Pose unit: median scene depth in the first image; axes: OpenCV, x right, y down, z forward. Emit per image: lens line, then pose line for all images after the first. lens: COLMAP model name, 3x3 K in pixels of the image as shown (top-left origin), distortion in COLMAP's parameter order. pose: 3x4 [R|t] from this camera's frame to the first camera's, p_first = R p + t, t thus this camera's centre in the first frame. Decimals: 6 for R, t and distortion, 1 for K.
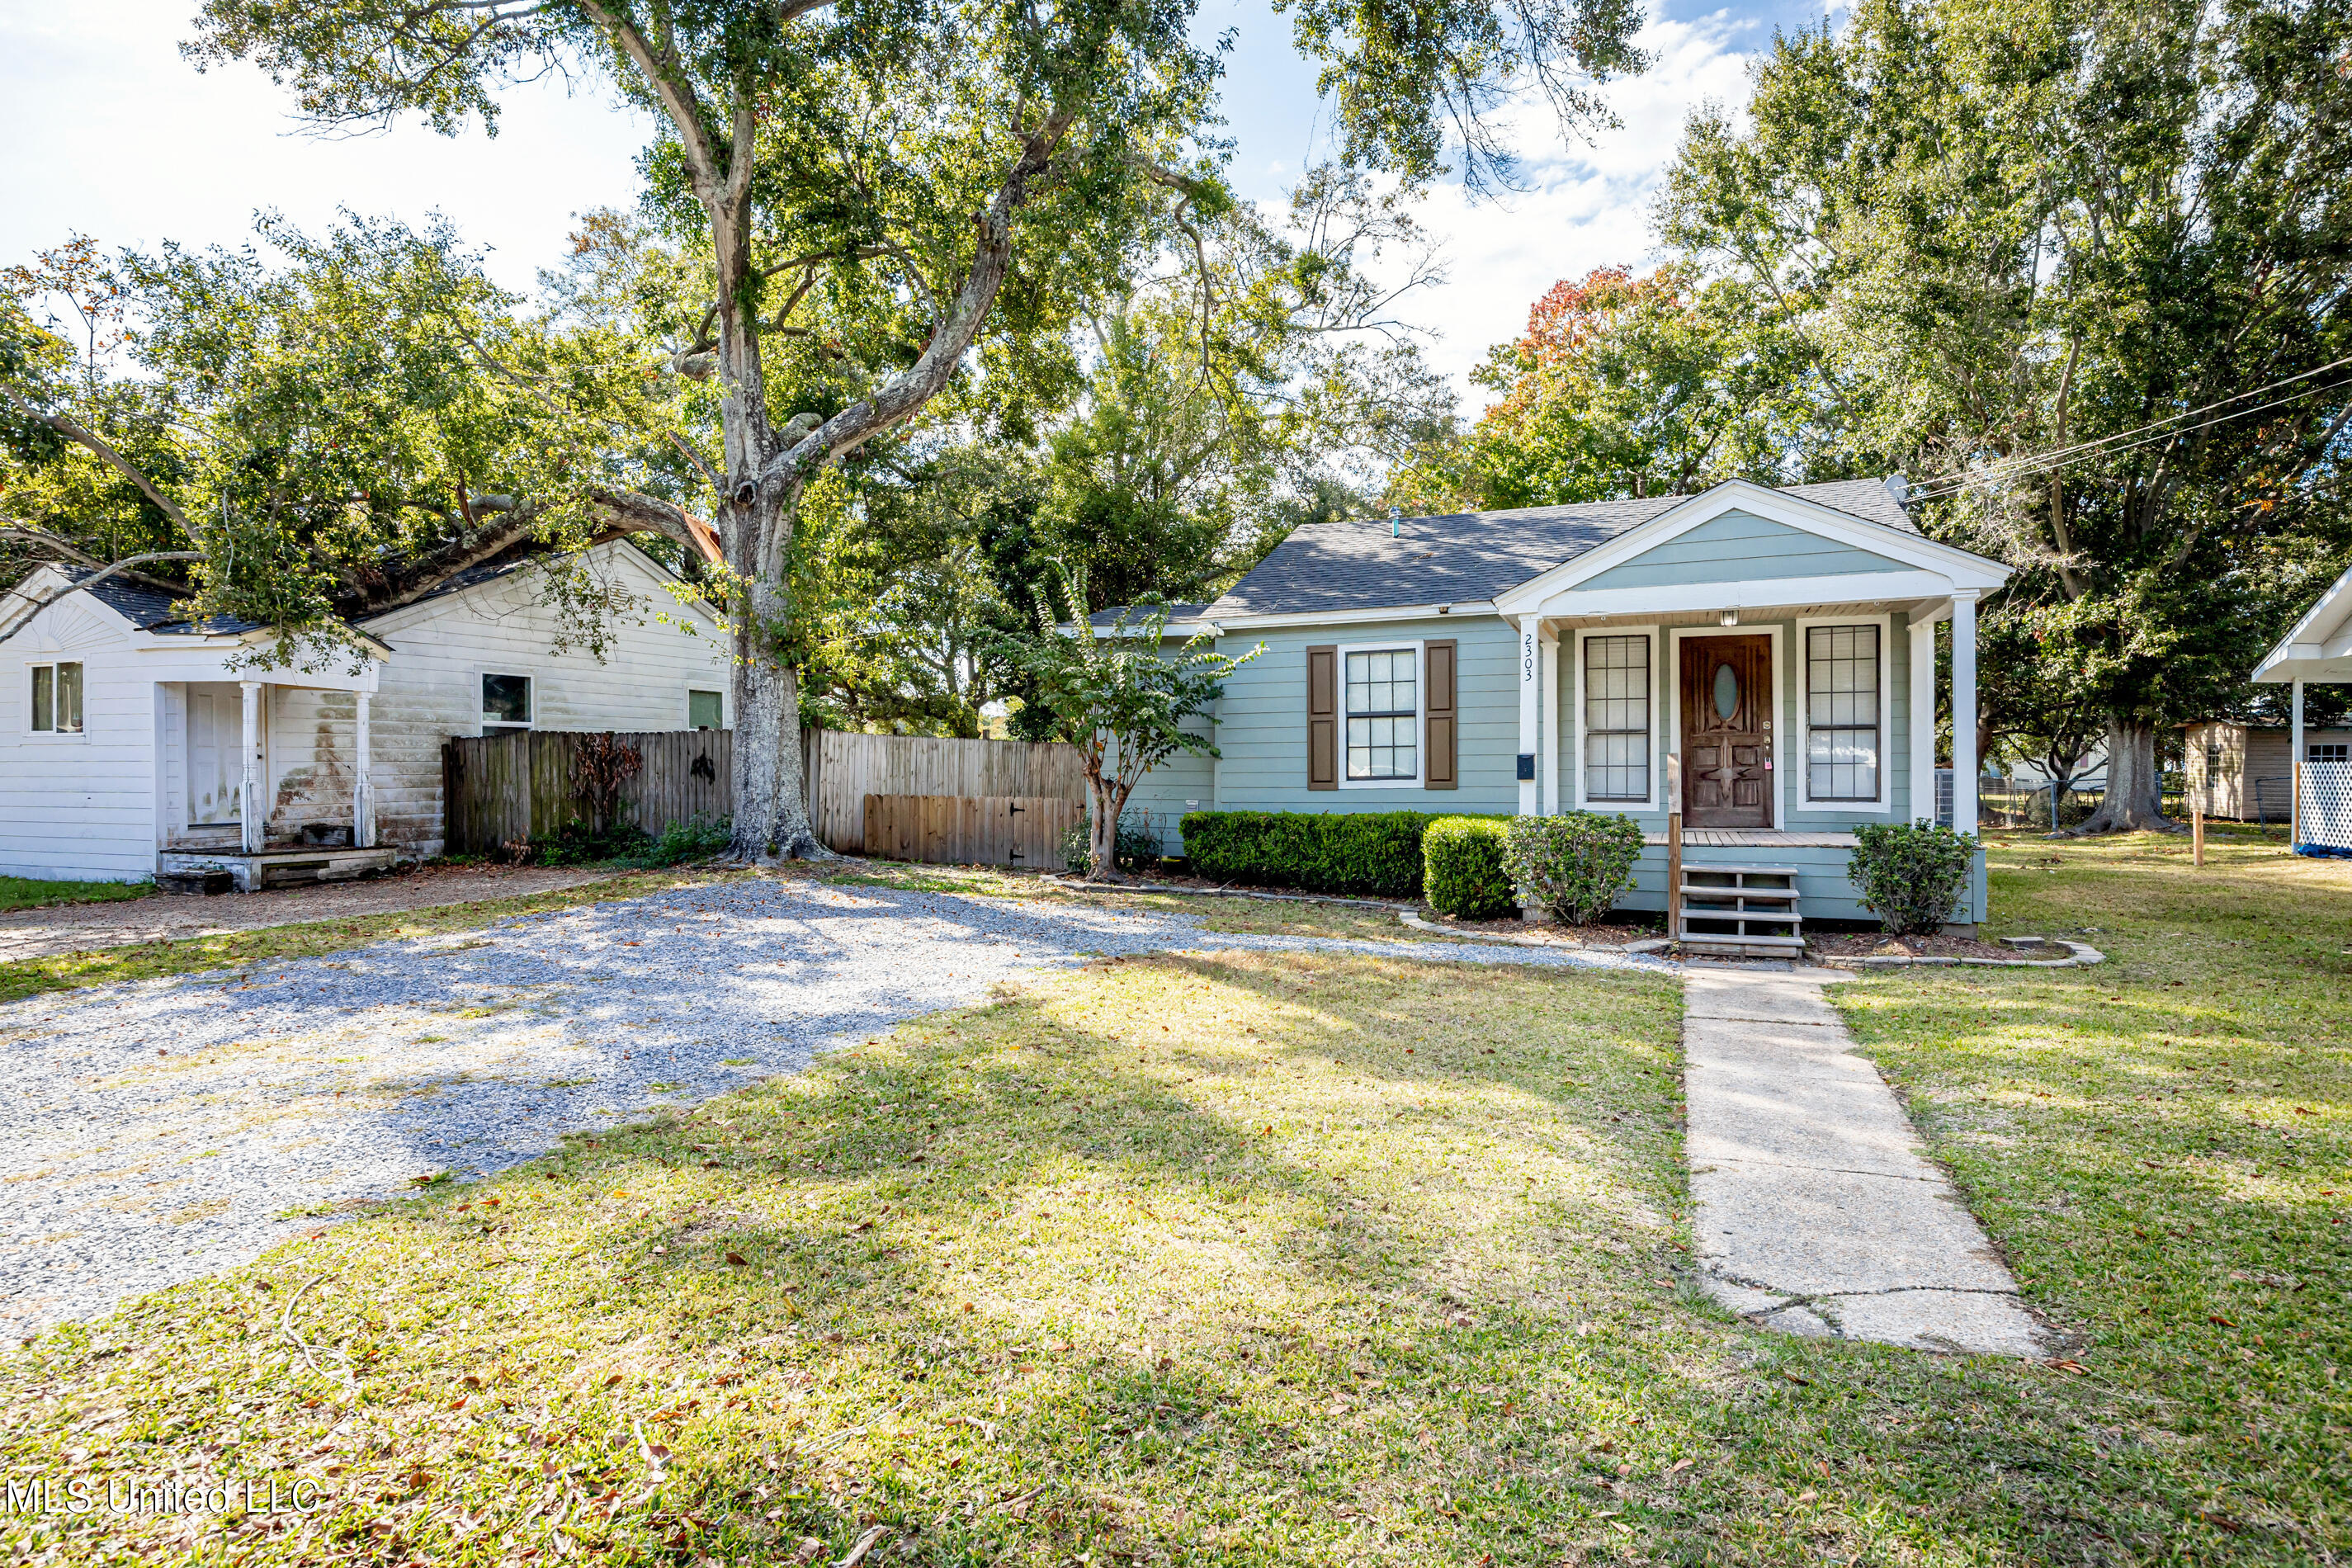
lens RADIAL K [[1250.8, 0, 1176.4], [0, 1250.8, 768.8], [0, 0, 1]] dist [-0.023943, -0.000299]
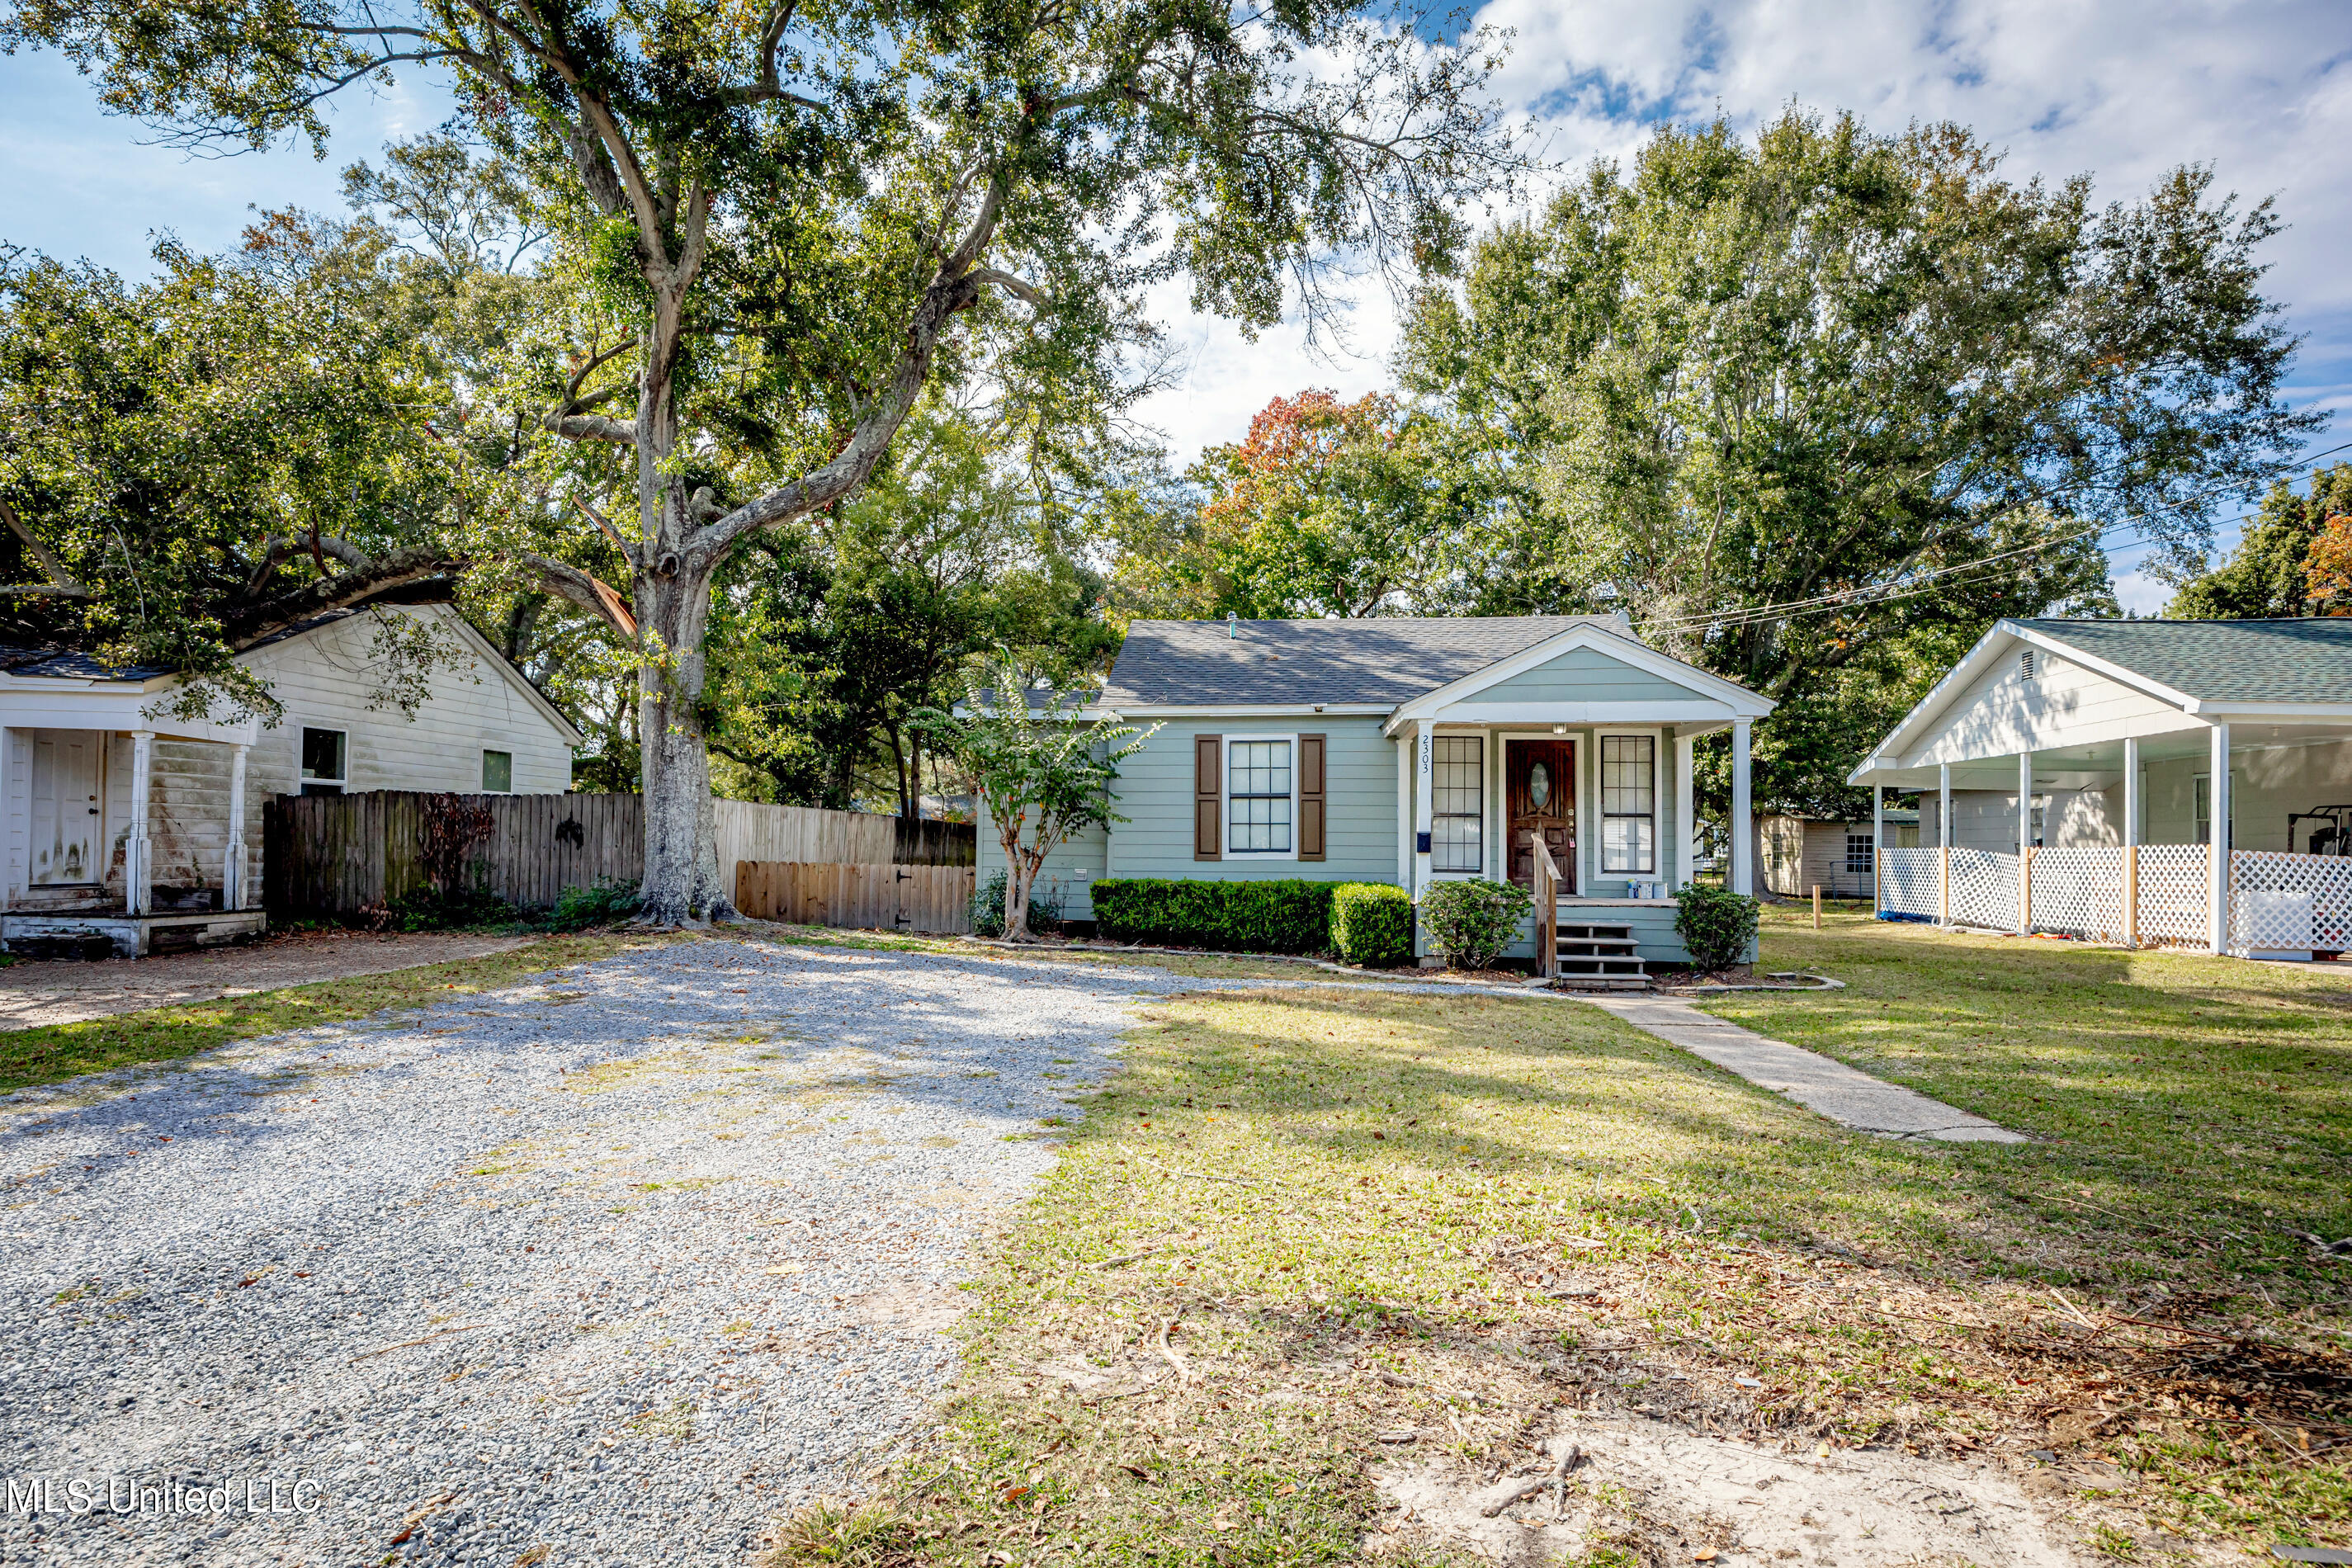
lens RADIAL K [[1272.1, 0, 1173.0], [0, 1272.1, 802.4], [0, 0, 1]] dist [-0.023123, -0.001492]
pose [[0.962440, 0.022879, 0.270527, -0.230062], [-0.014104, 0.999311, -0.034337, 0.004112], [-0.271126, 0.029232, 0.962100, -0.110547]]
